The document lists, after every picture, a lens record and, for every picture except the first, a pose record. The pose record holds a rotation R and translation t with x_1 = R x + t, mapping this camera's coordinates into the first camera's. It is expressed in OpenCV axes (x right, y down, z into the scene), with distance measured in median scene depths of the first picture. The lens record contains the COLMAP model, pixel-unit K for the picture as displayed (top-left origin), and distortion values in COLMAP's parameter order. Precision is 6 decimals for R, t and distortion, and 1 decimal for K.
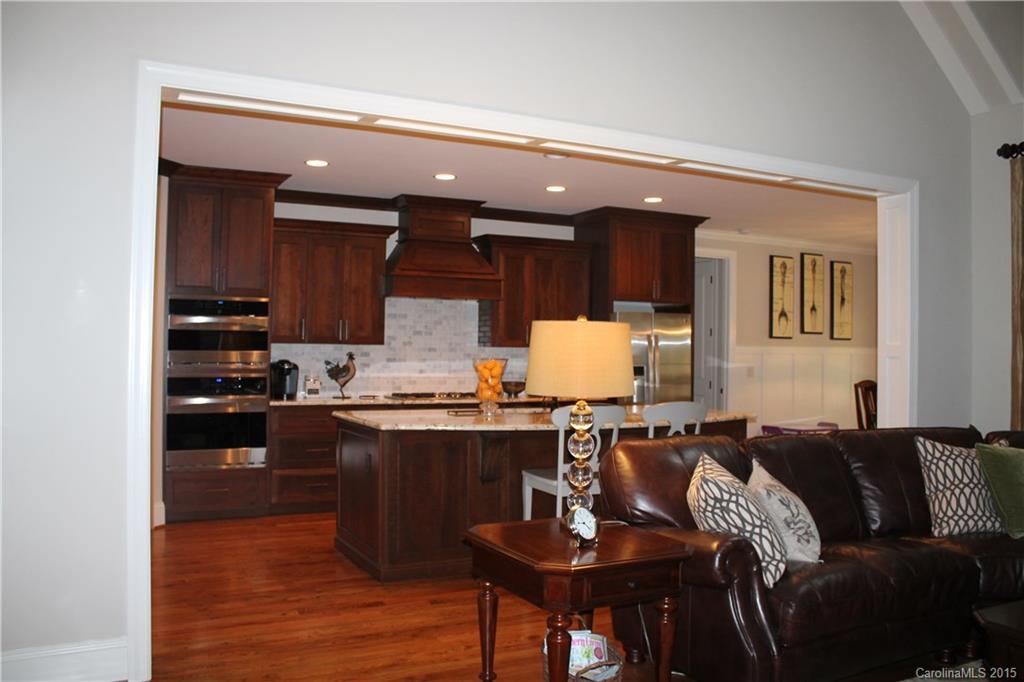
lens RADIAL K [[852.7, 0, 516.8], [0, 852.7, 338.6], [0, 0, 1]] dist [-0.125000, 0.077878]
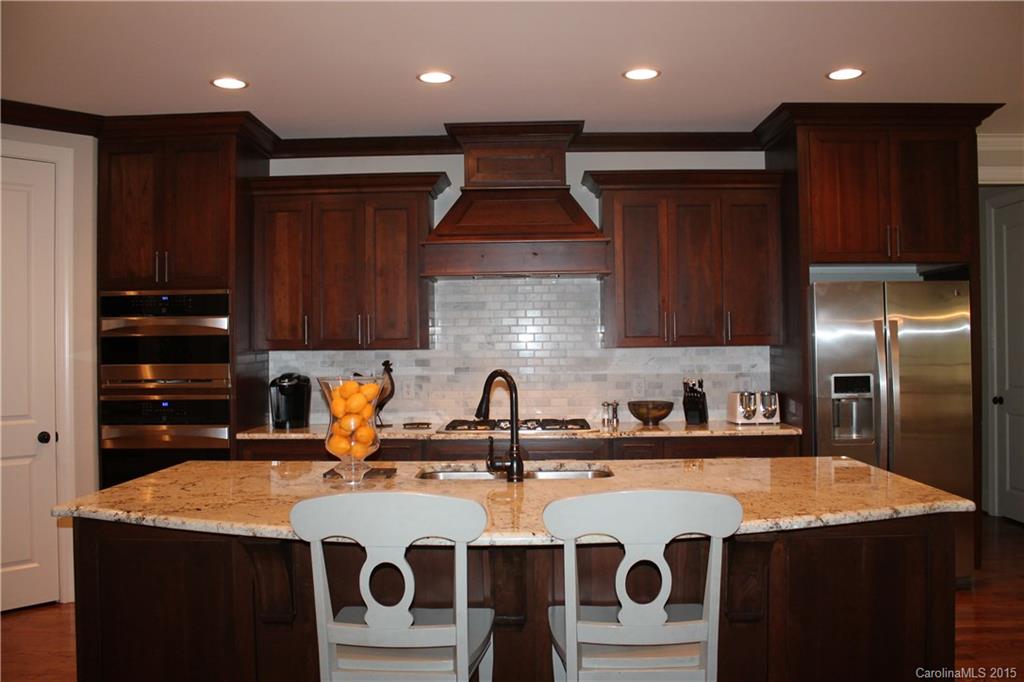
lens RADIAL K [[852.7, 0, 530.2], [0, 852.7, 325.9], [0, 0, 1]] dist [-0.125000, 0.077878]
pose [[0.886056, -0.036216, -0.462162, 0.239316], [0.029499, 0.999328, -0.021754, 0.006344], [0.462640, 0.005642, 0.886529, 0.457807]]
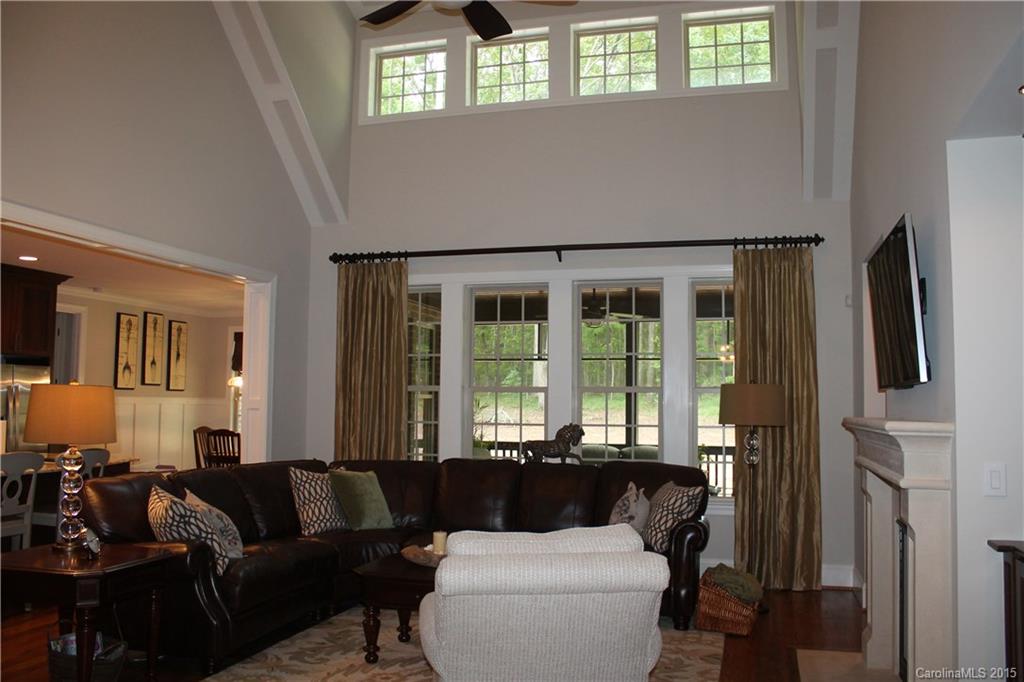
lens RADIAL K [[852.7, 0, 511.1], [0, 852.7, 339.2], [0, 0, 1]] dist [-0.125000, 0.077878]
pose [[0.689019, 0.049964, 0.723019, -0.171671], [-0.010873, 0.998221, -0.058620, -0.009857], [-0.724662, 0.032529, 0.688337, -0.145431]]
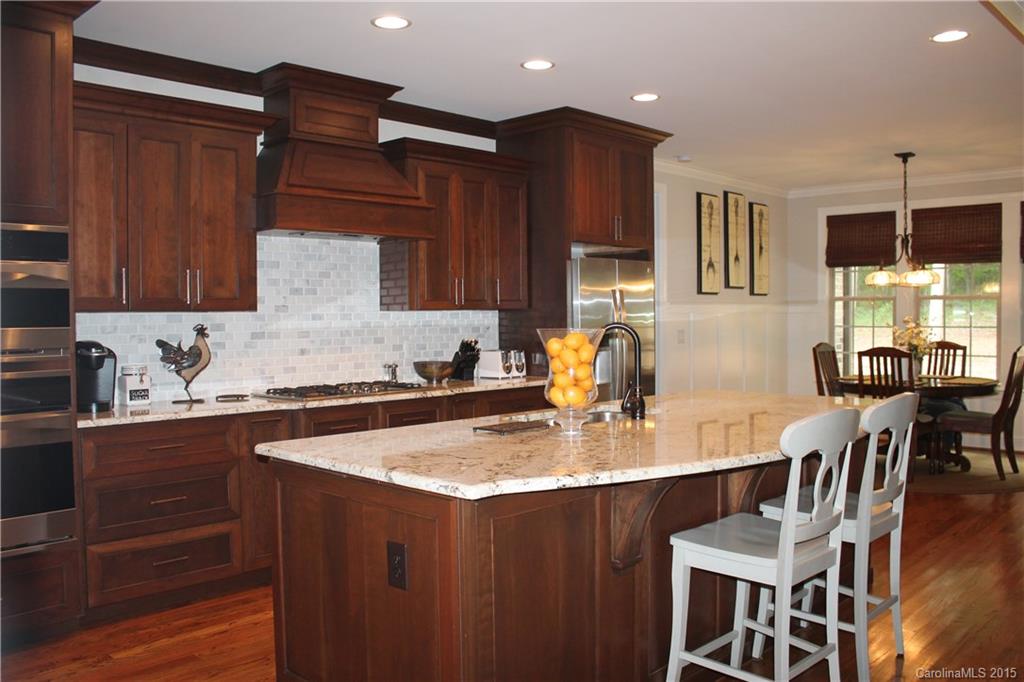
lens RADIAL K [[852.7, 0, 516.8], [0, 852.7, 339.9], [0, 0, 1]] dist [-0.125000, 0.077878]
pose [[0.945479, -0.032356, 0.324071, -0.184983], [0.018420, 0.998773, 0.045979, 0.004143], [-0.325161, -0.037503, 0.944915, 0.389964]]
